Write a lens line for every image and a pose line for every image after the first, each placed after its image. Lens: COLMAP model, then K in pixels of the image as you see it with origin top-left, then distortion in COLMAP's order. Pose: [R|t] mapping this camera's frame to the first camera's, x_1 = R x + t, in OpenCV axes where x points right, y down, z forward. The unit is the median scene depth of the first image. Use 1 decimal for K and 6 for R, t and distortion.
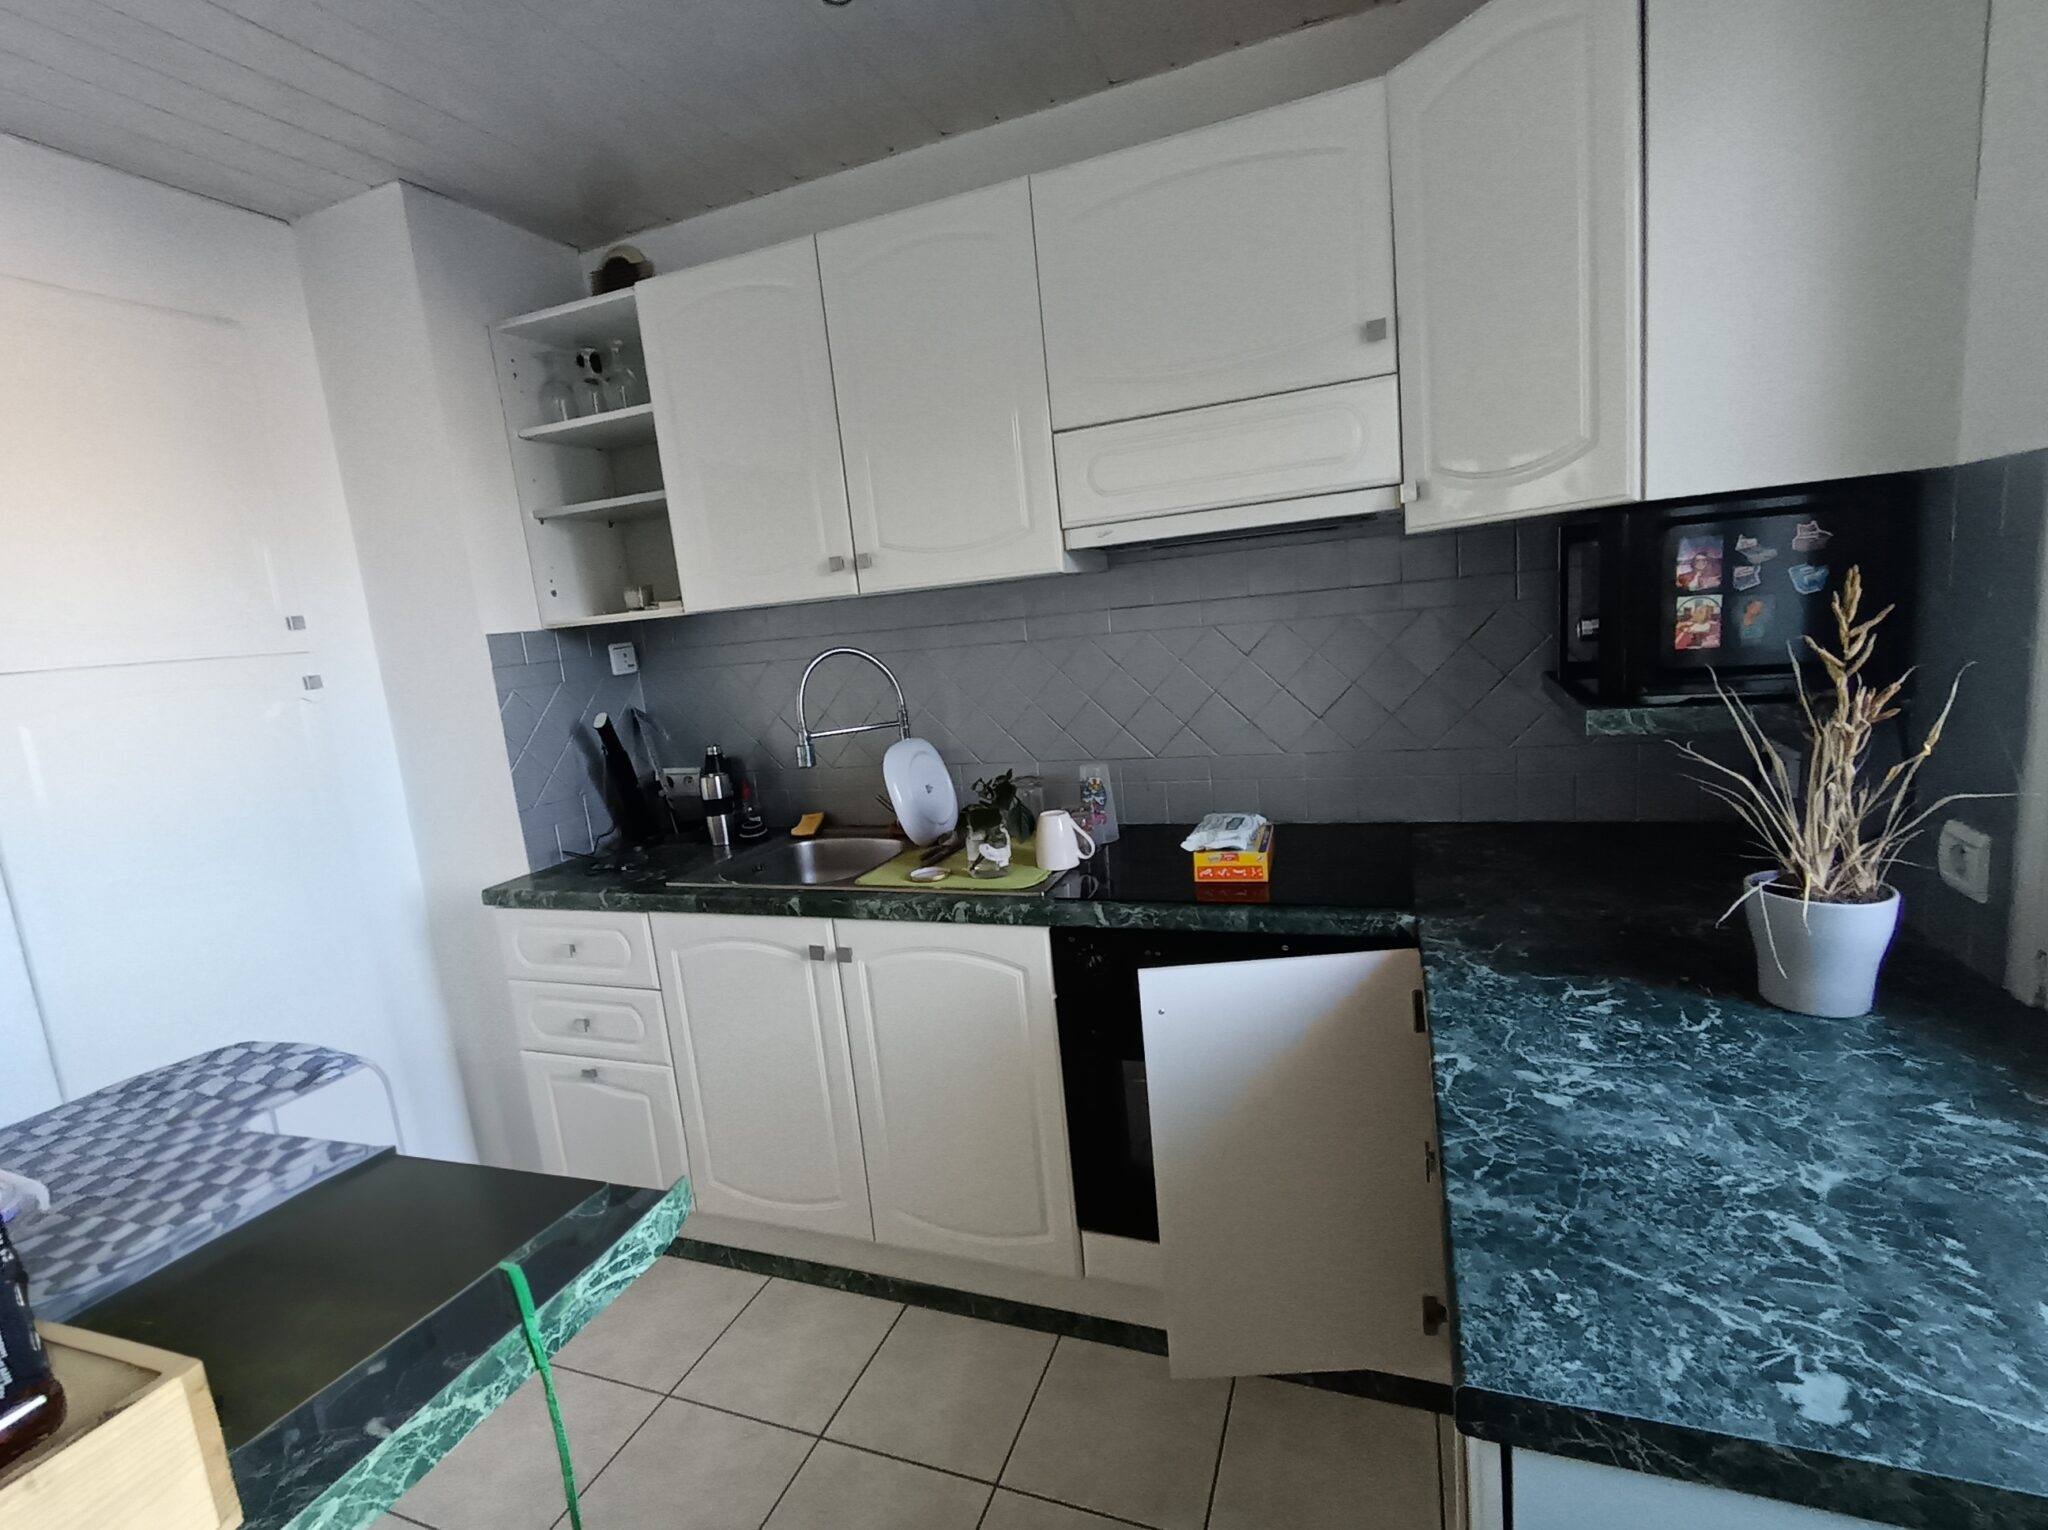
lens RADIAL K [[960.5, 0, 1024.9], [0, 960.5, 757.9], [0, 0, 1]] dist [0.010399, -0.004578]
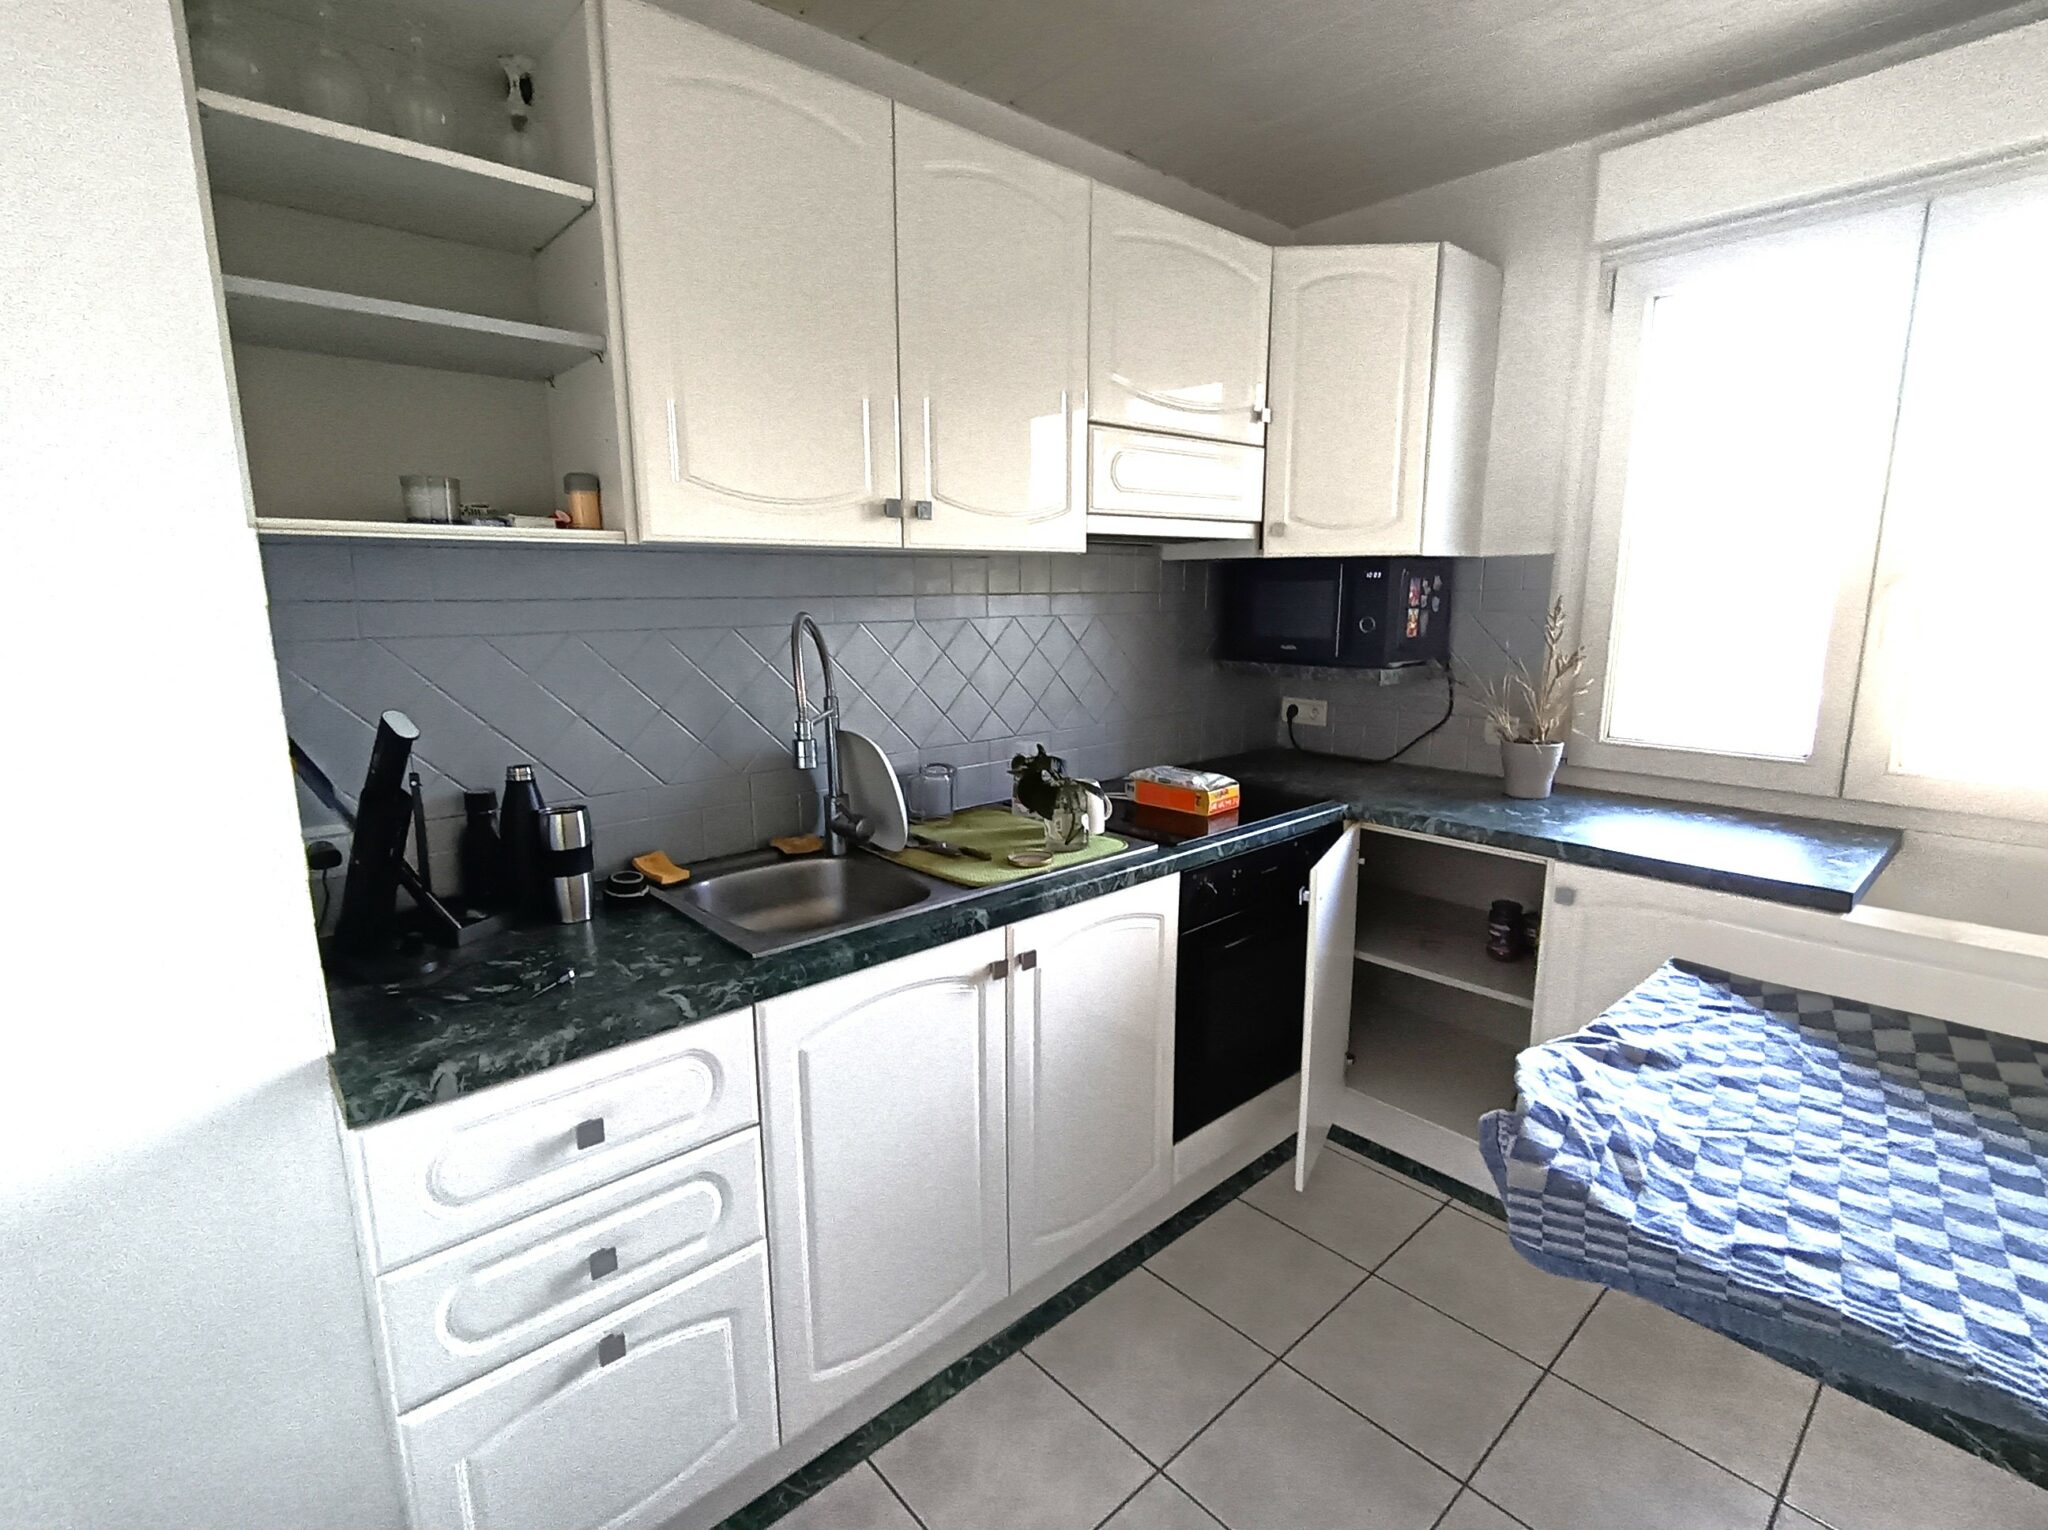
lens RADIAL K [[960.5, 0, 1013.2], [0, 960.5, 764.8], [0, 0, 1]] dist [0.010399, -0.004578]
pose [[0.452612, -0.069040, 0.889031, -0.934906], [0.105814, 0.994112, 0.023330, 0.006789], [-0.885407, 0.083512, 0.457253, 0.583501]]
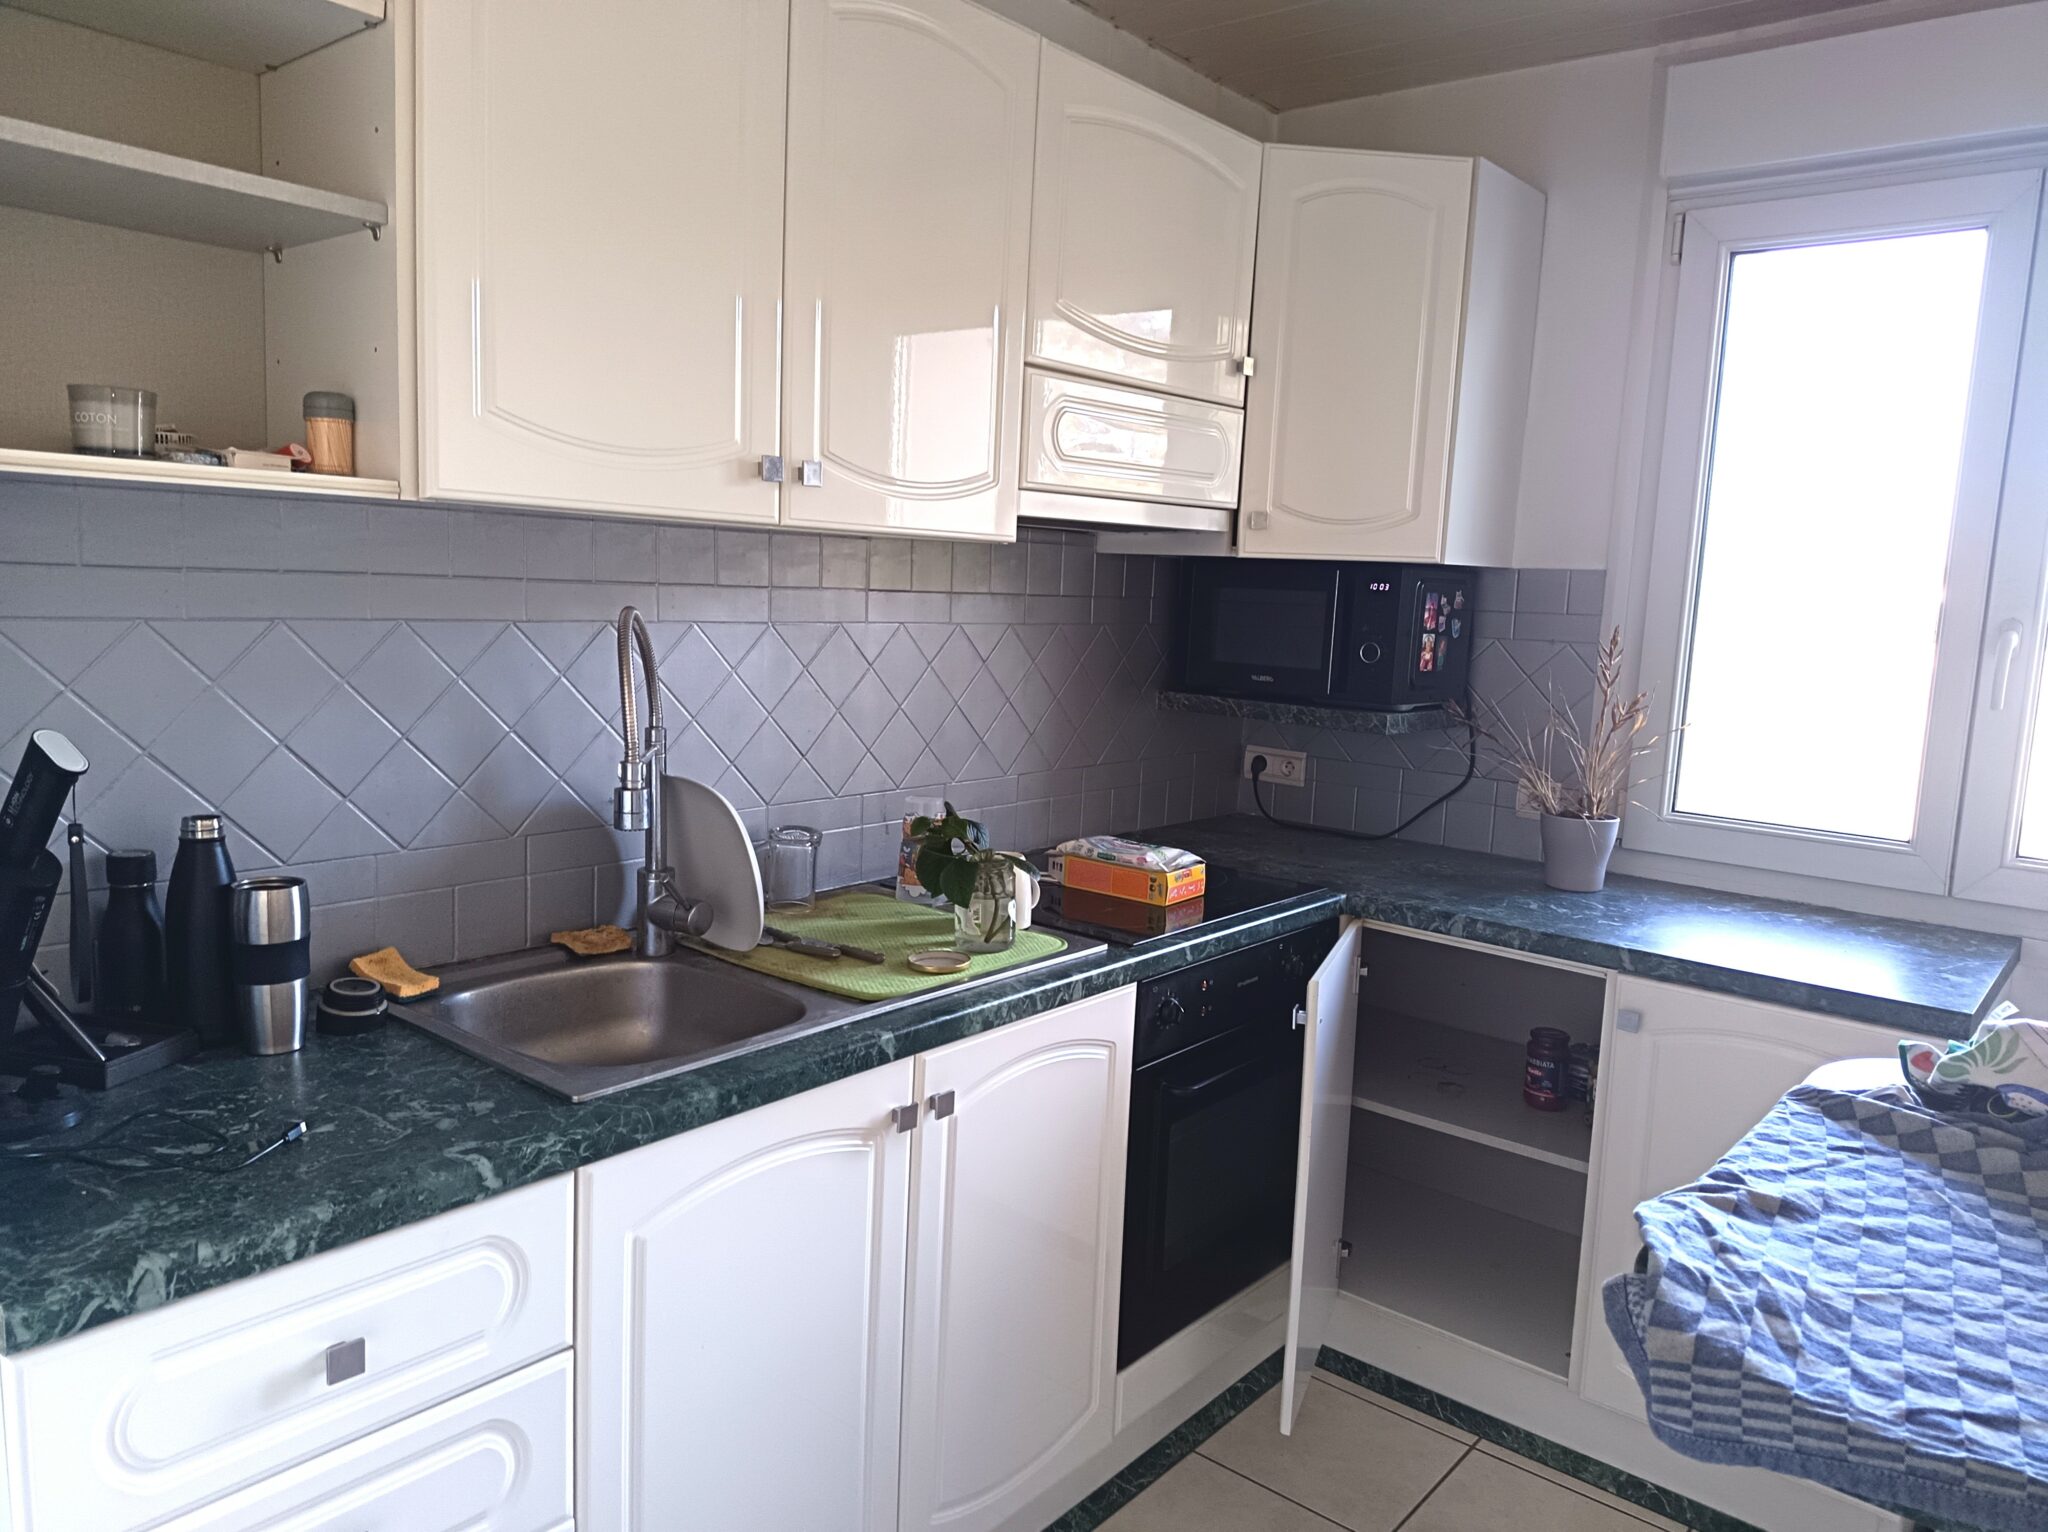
lens RADIAL K [[1426.7, 0, 1021.0], [0, 1426.7, 757.2], [0, 0, 1]] dist [0.040840, -0.030953]
pose [[0.313468, -0.010304, 0.949543, -1.025028], [0.079547, 0.996711, -0.015444, -0.001313], [-0.946261, 0.080375, 0.313257, 0.628684]]
